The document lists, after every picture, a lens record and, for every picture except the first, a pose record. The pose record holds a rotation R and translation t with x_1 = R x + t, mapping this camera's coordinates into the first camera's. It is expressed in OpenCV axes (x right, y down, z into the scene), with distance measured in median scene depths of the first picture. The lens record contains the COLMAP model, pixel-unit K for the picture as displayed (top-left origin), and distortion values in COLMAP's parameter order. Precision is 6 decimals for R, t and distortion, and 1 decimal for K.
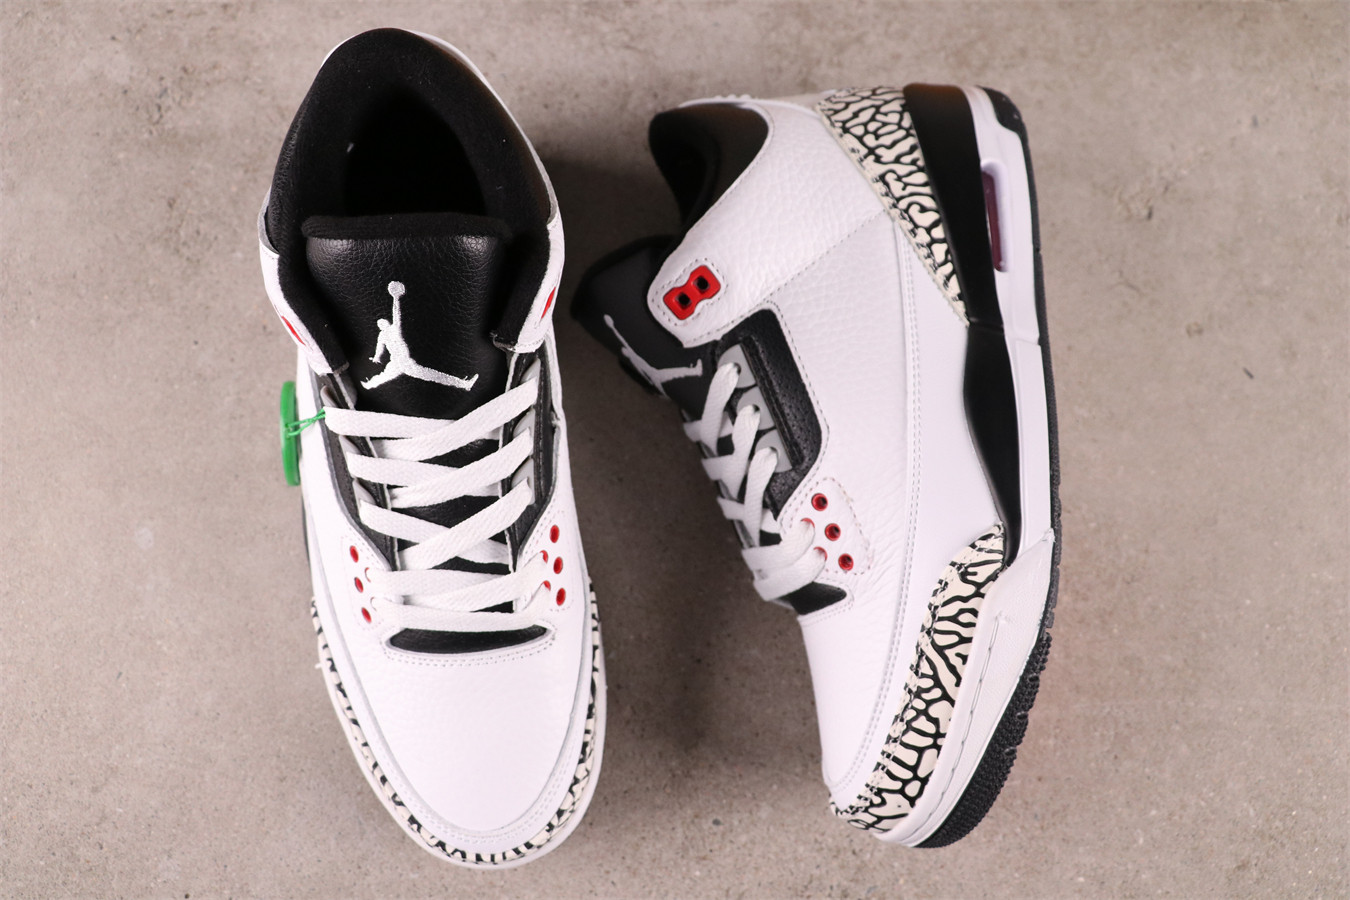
lens RADIAL K [[1214.5, 0, 675.0], [0, 1214.5, 450.0], [0, 0, 1]] dist [-0.160048, 0.003501]
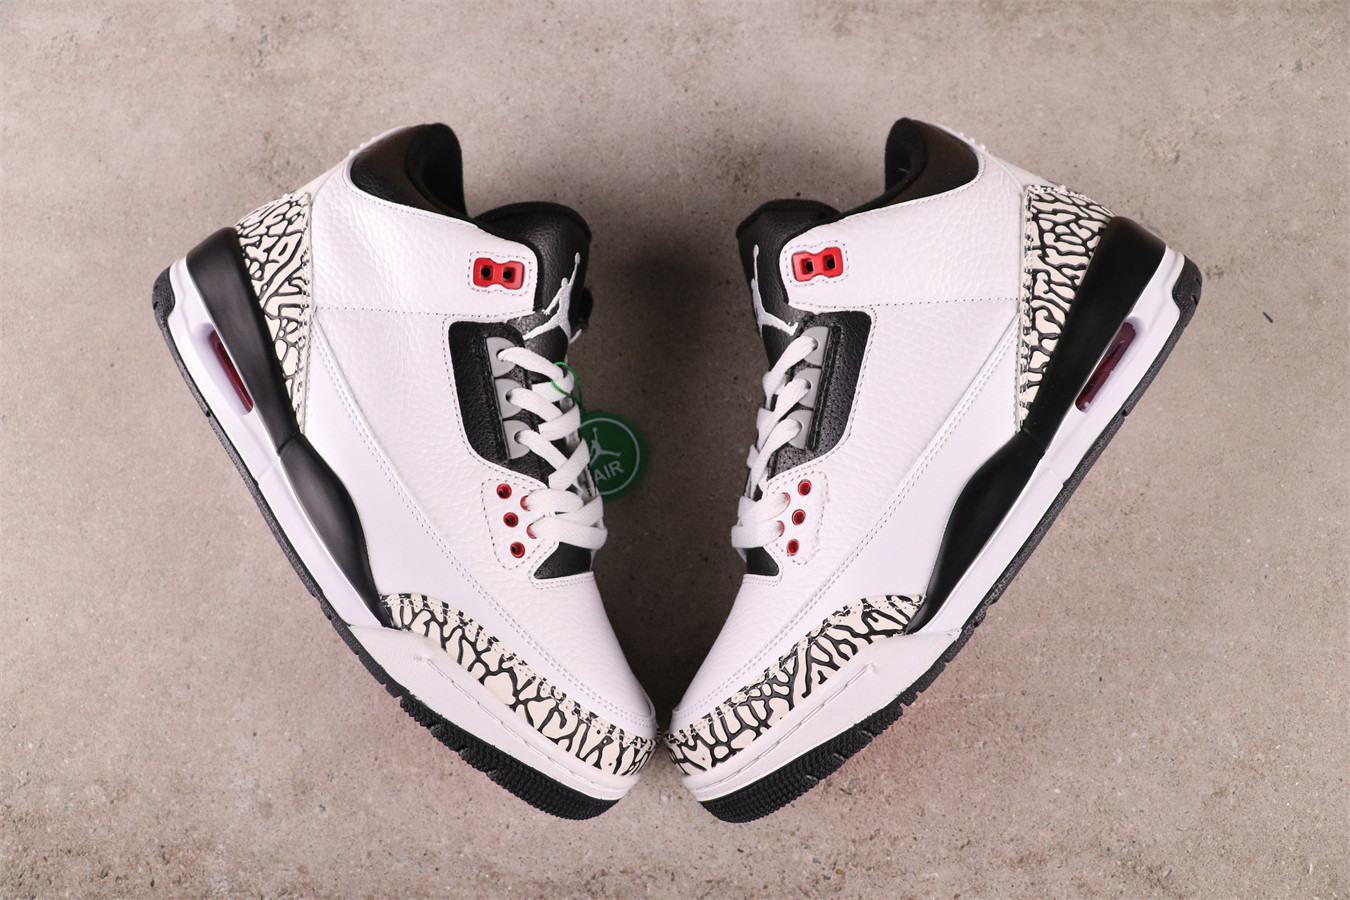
lens RADIAL K [[1214.5, 0, 675.0], [0, 1214.5, 450.0], [0, 0, 1]] dist [-0.160048, 0.003501]
pose [[0.805142, 0.562245, -0.188752, 0.207651], [-0.555042, 0.826466, 0.094243, -0.022520], [0.208984, 0.028886, 0.977492, -0.084935]]
